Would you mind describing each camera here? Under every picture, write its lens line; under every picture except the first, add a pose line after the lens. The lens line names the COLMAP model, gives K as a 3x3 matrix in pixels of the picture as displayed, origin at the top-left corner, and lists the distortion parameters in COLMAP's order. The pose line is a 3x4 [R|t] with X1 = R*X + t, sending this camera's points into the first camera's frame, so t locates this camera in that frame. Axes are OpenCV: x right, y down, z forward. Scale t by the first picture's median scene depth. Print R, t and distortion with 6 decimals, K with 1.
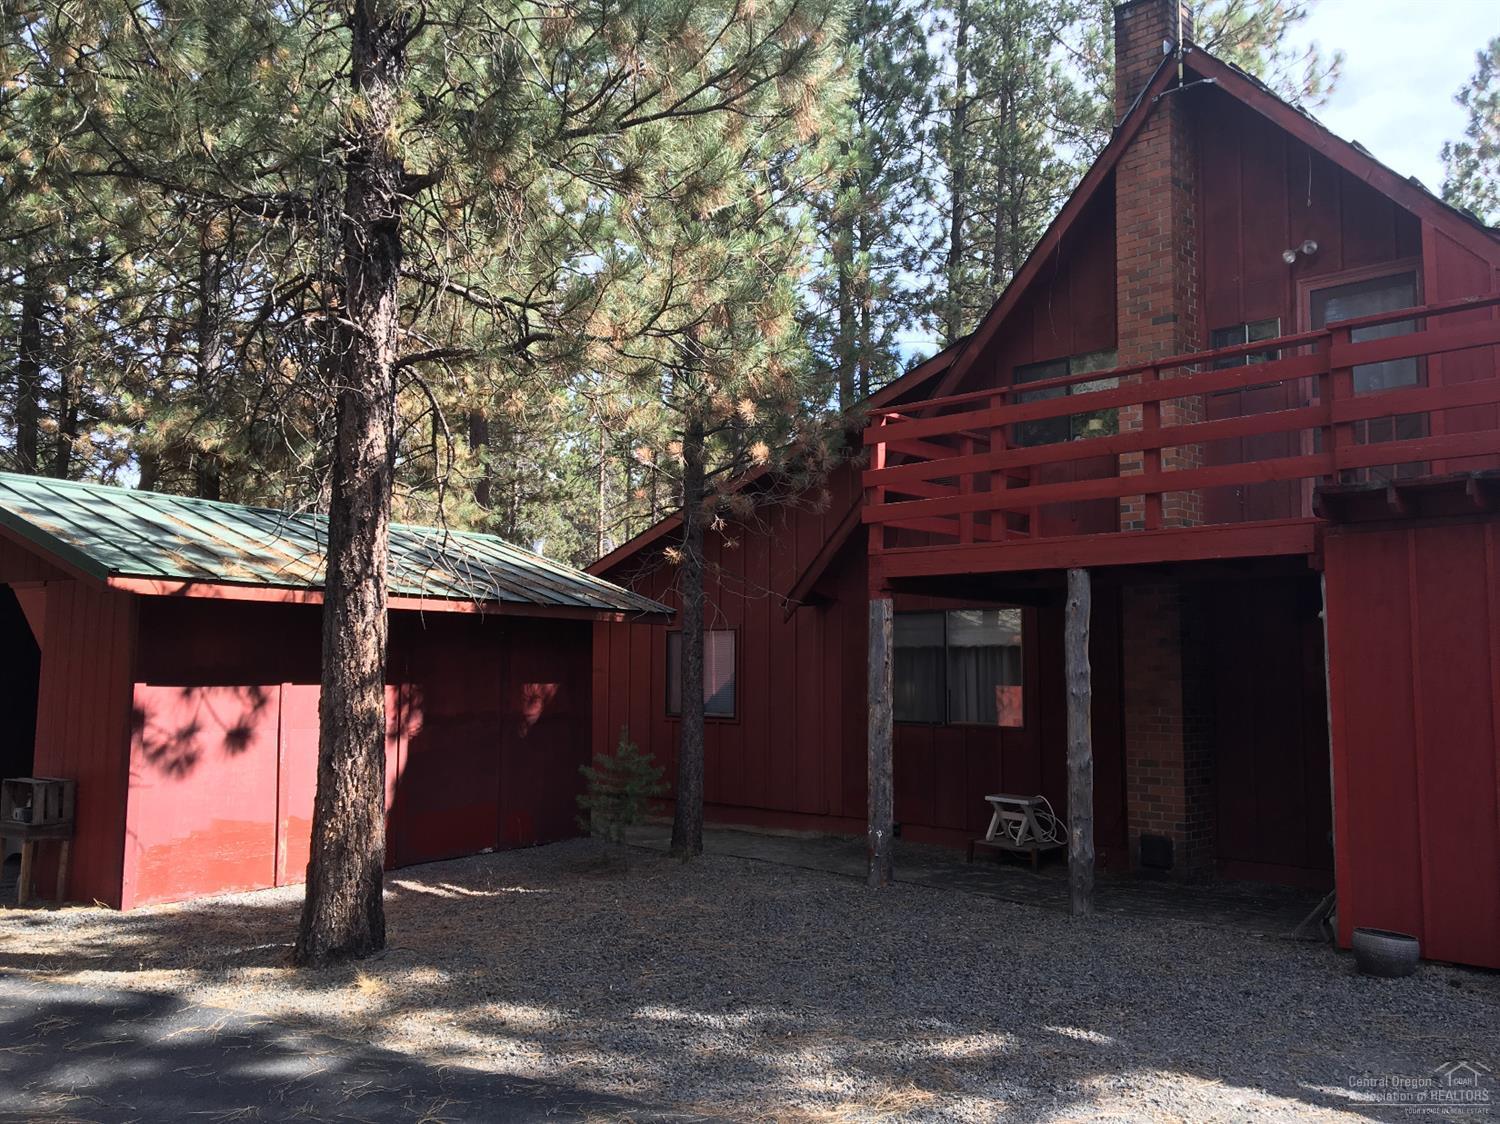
lens RADIAL K [[1272.7, 0, 746.4], [0, 1272.7, 559.0], [0, 0, 1]] dist [0.100176, -0.163461]
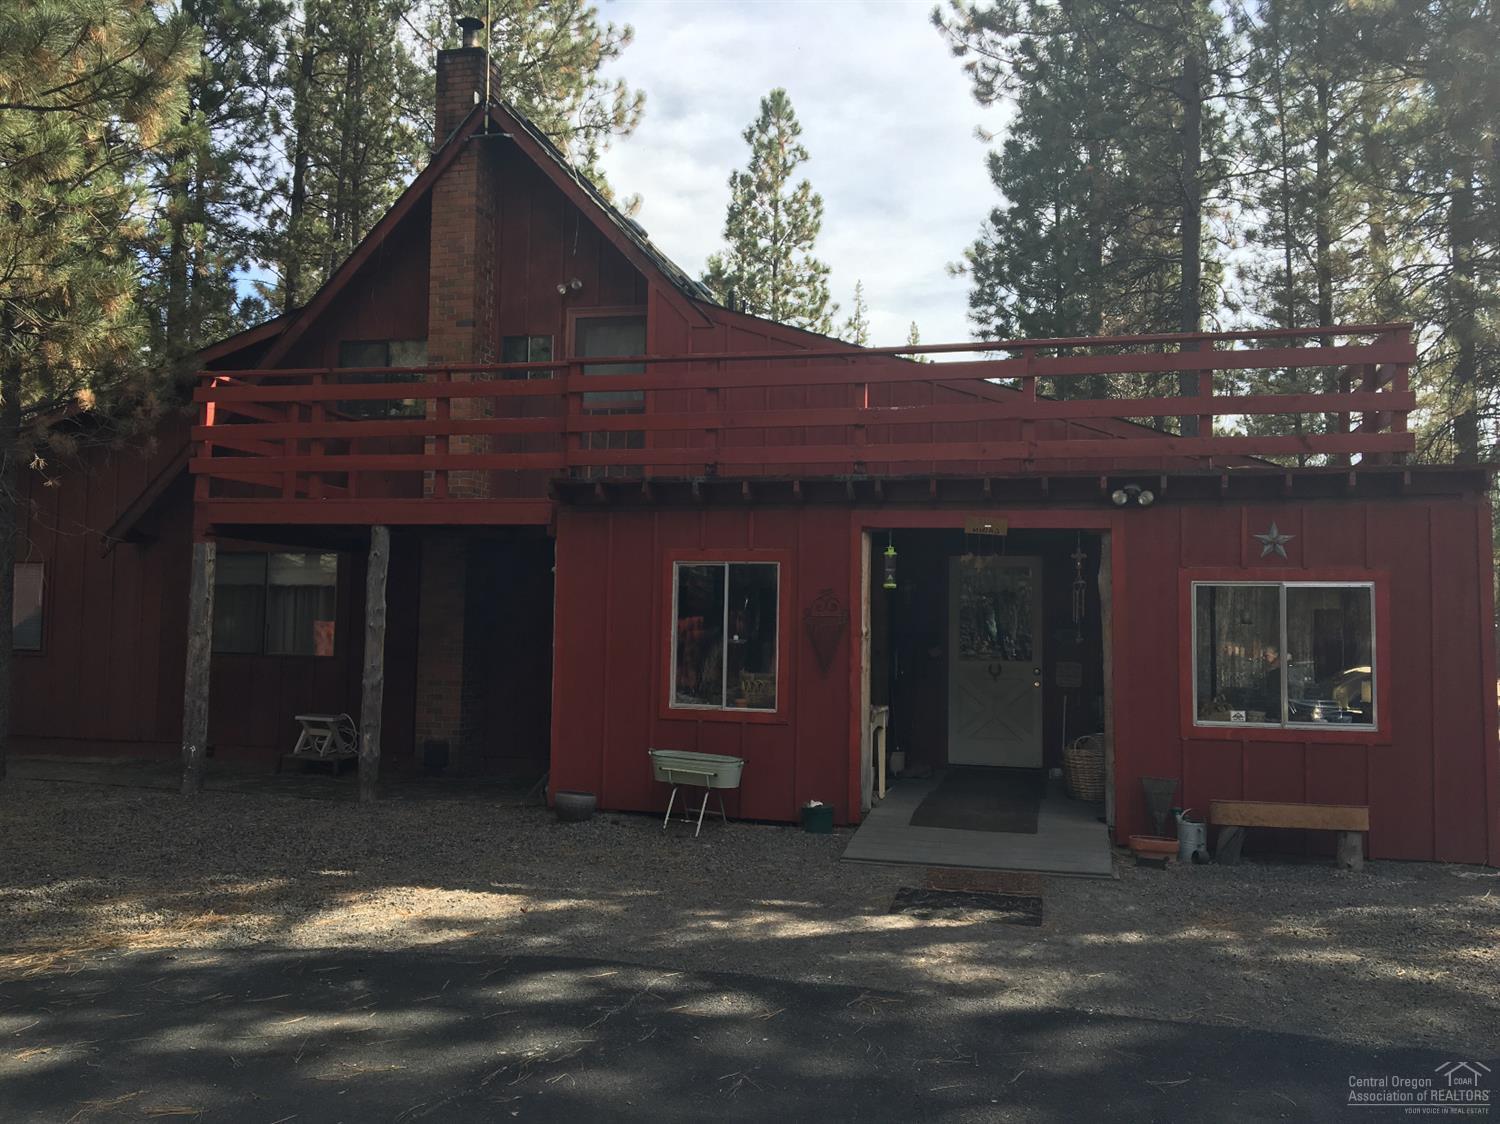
lens RADIAL K [[1272.7, 0, 746.4], [0, 1272.7, 559.0], [0, 0, 1]] dist [0.100176, -0.163461]
pose [[0.875241, 0.035408, 0.482388, -0.022078], [-0.058336, 0.997764, 0.032606, -0.017344], [-0.480155, -0.056679, 0.875350, -0.206424]]
